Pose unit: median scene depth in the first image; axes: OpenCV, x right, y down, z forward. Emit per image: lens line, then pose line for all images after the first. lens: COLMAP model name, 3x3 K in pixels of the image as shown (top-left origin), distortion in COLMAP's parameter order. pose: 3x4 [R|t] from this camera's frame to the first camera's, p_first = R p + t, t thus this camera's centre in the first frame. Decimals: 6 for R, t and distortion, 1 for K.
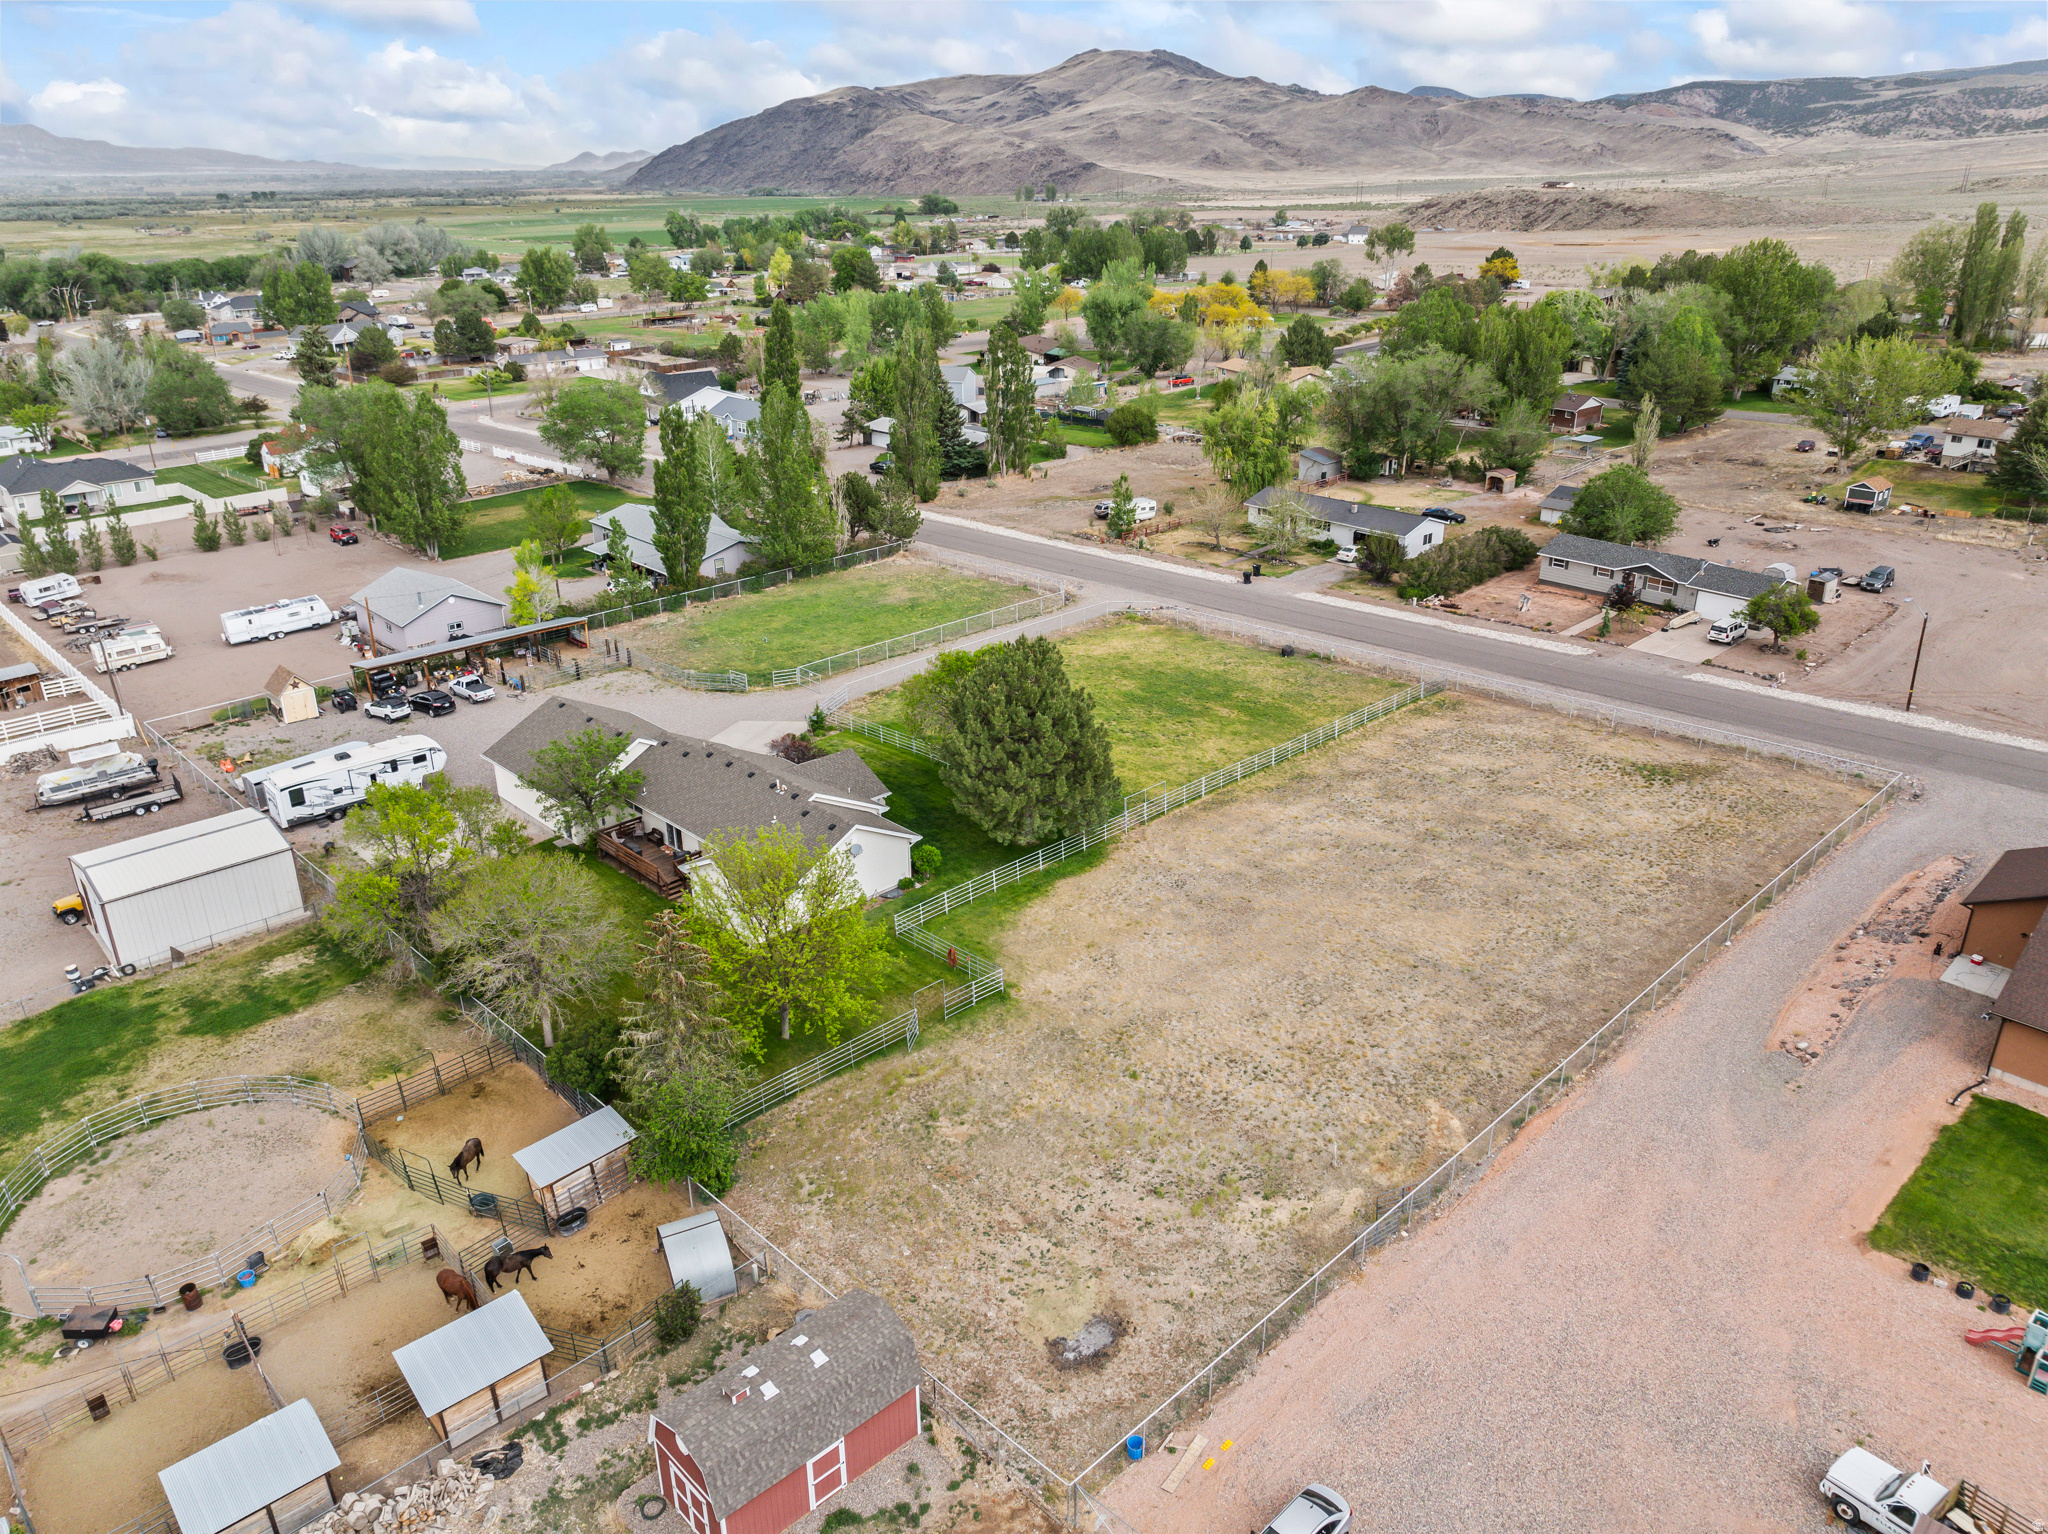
lens RADIAL K [[1437.7, 0, 1033.5], [0, 1437.7, 774.7], [0, 0, 1]] dist [-0.040091, 0.012562]
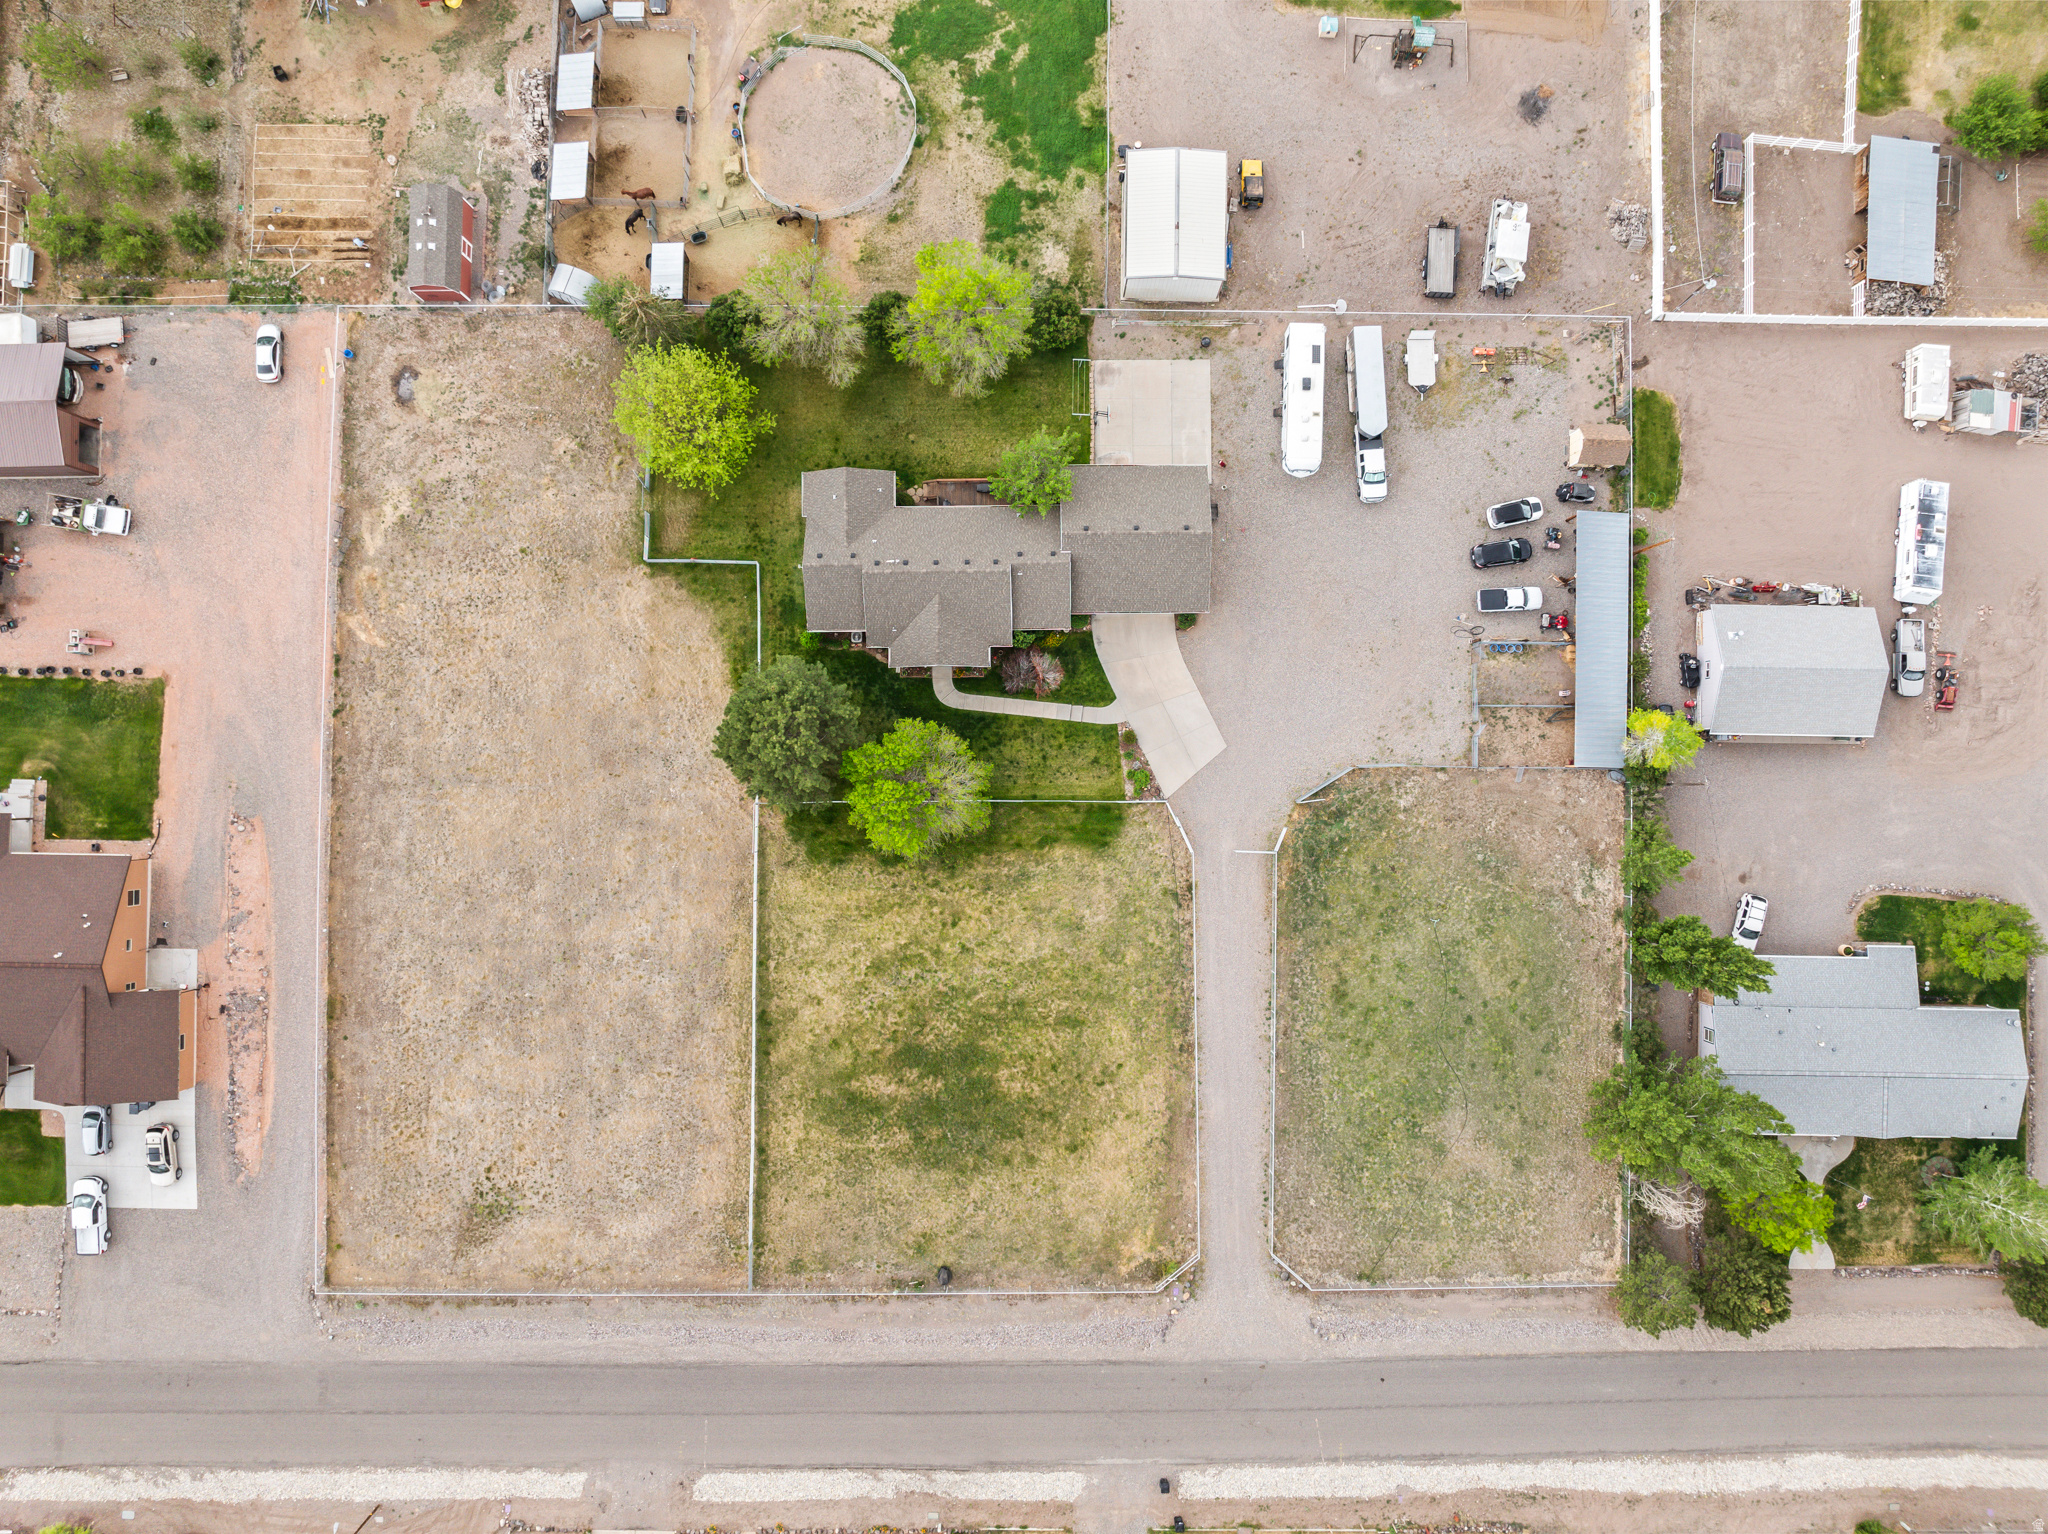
lens RADIAL K [[1437.7, 0, 1039.9], [0, 1437.7, 751.8], [0, 0, 1]] dist [-0.040091, 0.012562]
pose [[-0.699502, 0.714584, -0.008224, -0.086490], [-0.274088, -0.257640, 0.926551, -0.790676], [0.659980, 0.650378, 0.376078, 0.455152]]
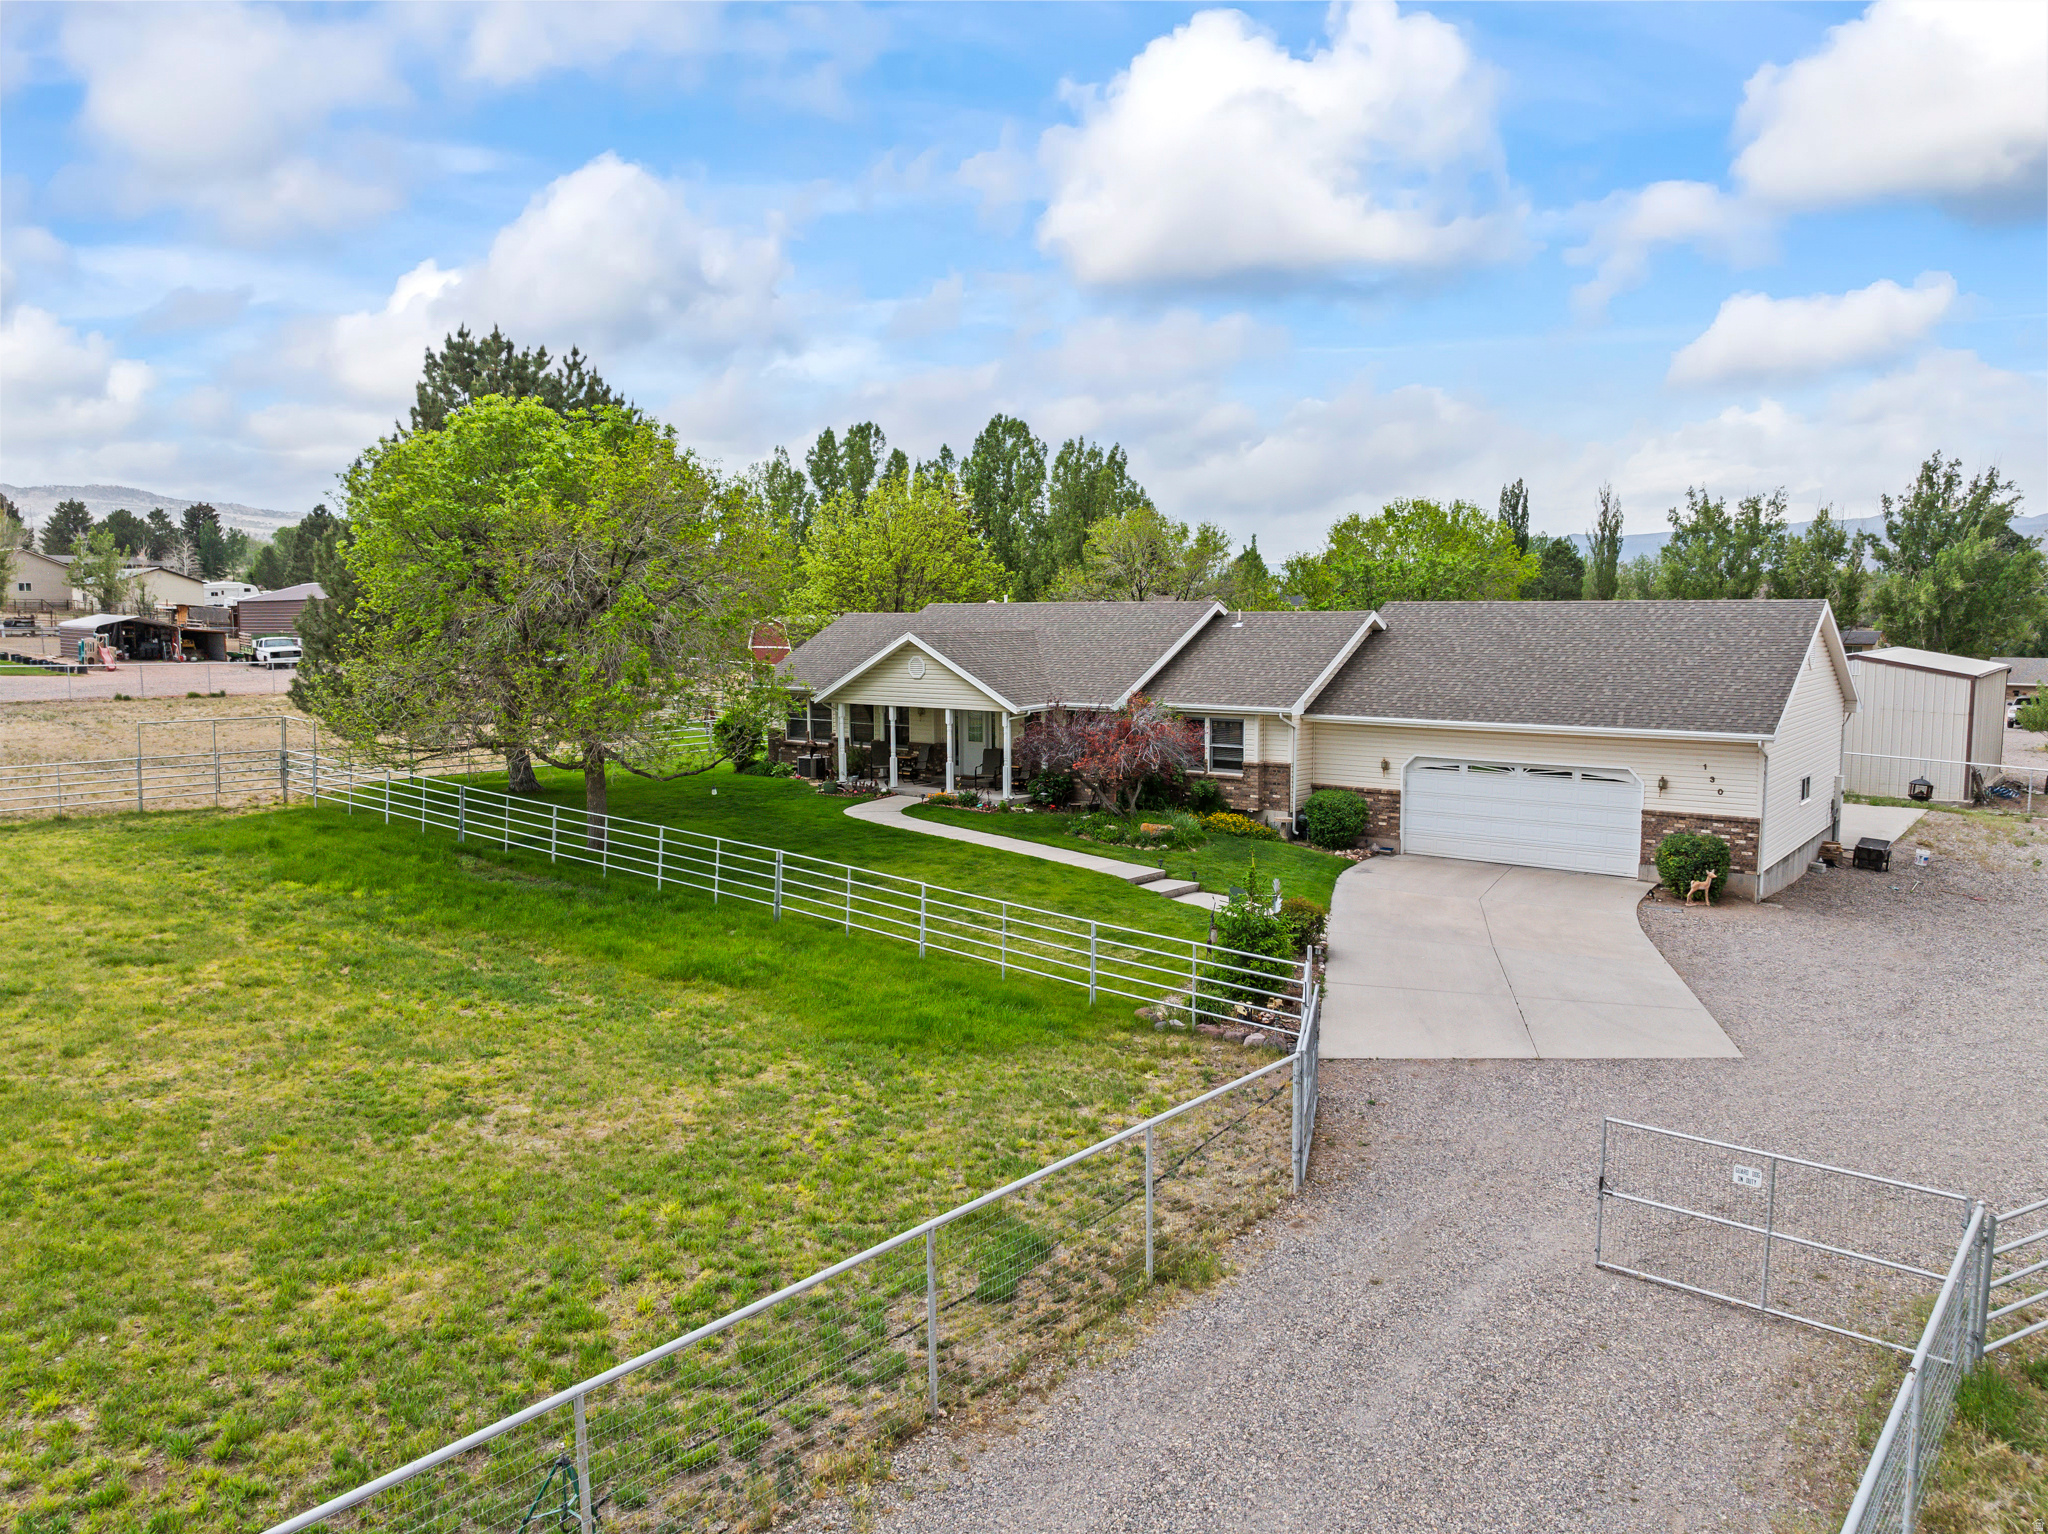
lens RADIAL K [[1437.7, 0, 1029.7], [0, 1437.7, 767.0], [0, 0, 1]] dist [-0.040091, 0.012562]
pose [[-0.993071, 0.023824, -0.115079, -0.078007], [-0.036120, 0.869962, 0.491794, -0.132898], [0.111831, 0.492543, -0.863073, 0.956396]]
